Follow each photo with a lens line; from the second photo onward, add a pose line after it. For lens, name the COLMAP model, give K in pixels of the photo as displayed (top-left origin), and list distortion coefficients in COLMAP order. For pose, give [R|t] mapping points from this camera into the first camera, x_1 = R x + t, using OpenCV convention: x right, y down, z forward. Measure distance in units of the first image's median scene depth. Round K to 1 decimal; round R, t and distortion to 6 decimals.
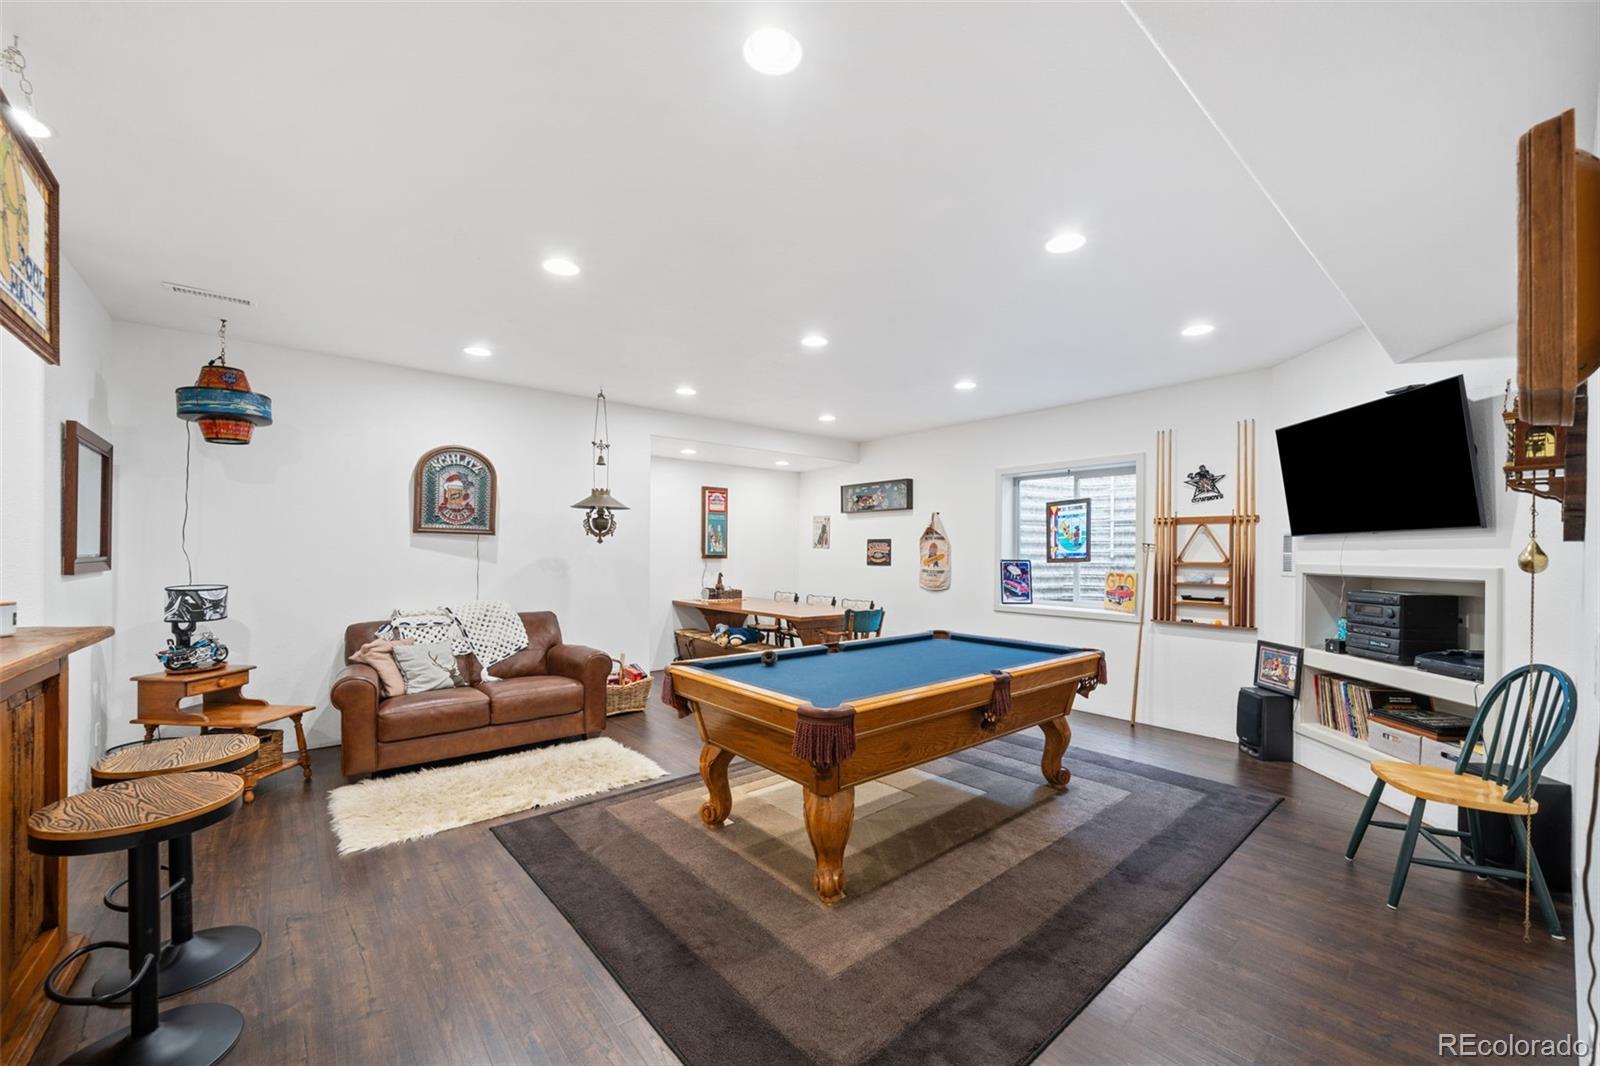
lens RADIAL K [[638.5, 0, 808.0], [0, 638.5, 544.3], [0, 0, 1]] dist [-0.002529, -0.000049]
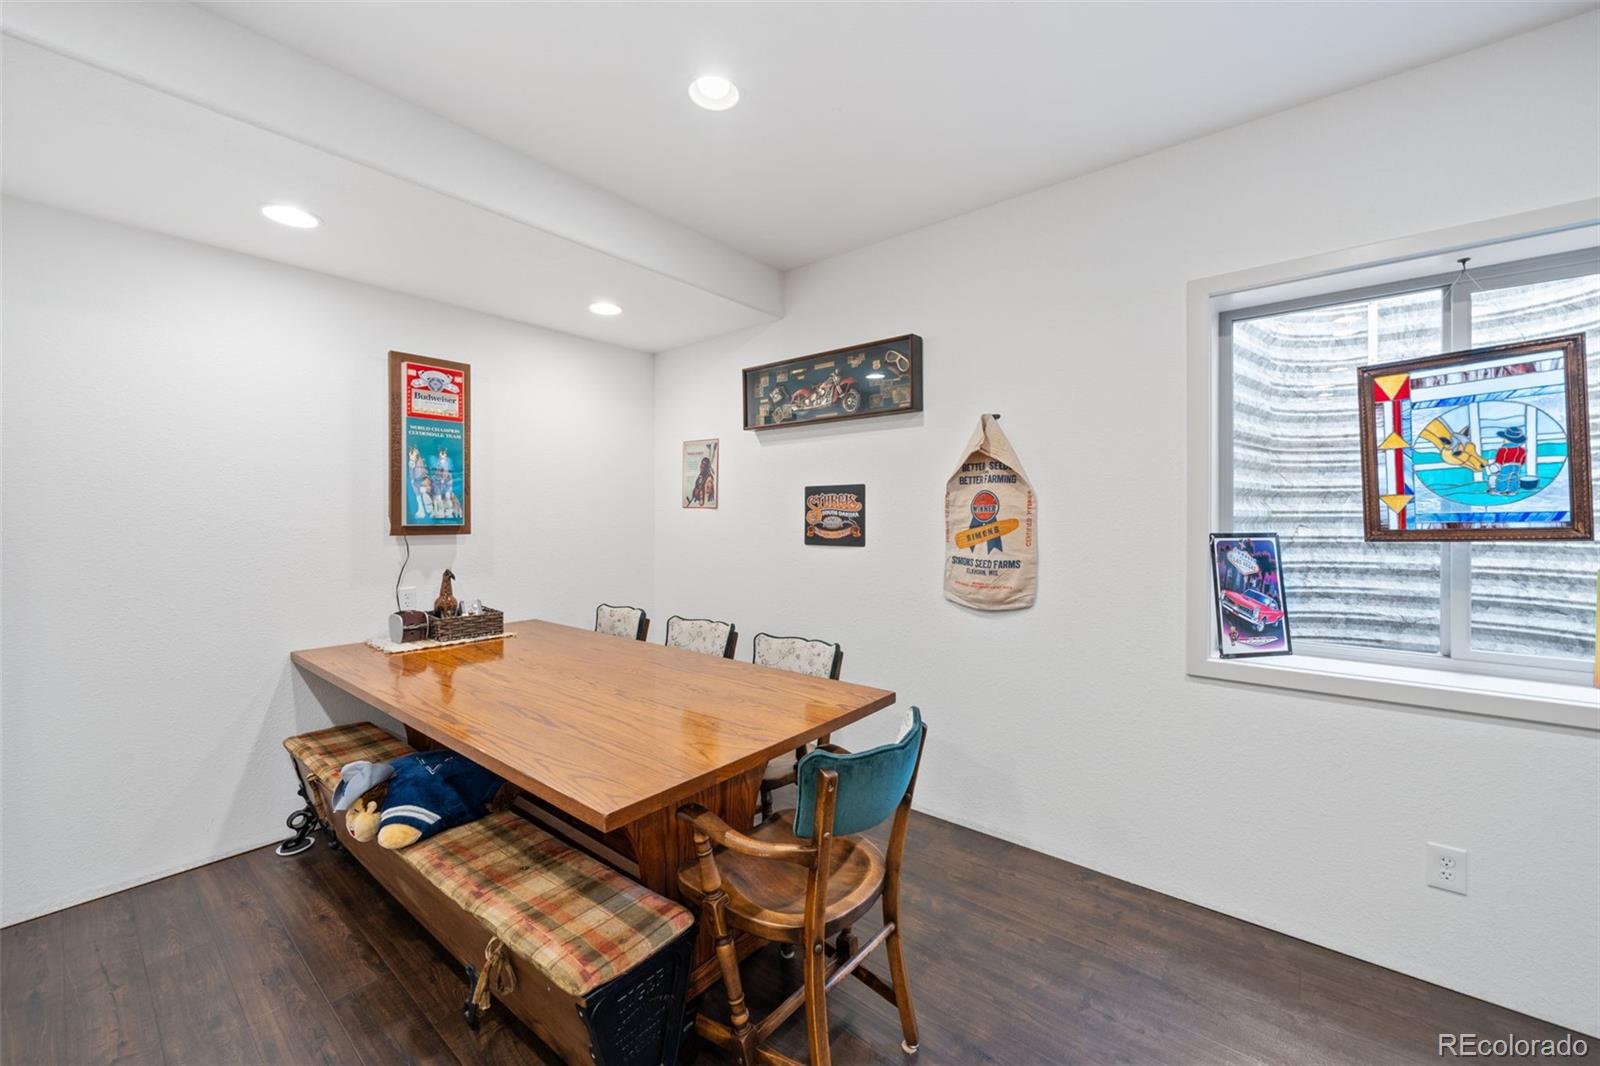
lens RADIAL K [[631.9, 0, 800.0], [0, 631.9, 533.0], [0, 0, 1]] dist [-0.000926, -0.000037]
pose [[0.984548, -0.014409, 0.174519, 0.012765], [0.007322, 0.999125, 0.041185, 0.006473], [-0.174960, -0.039271, 0.983792, 0.588304]]
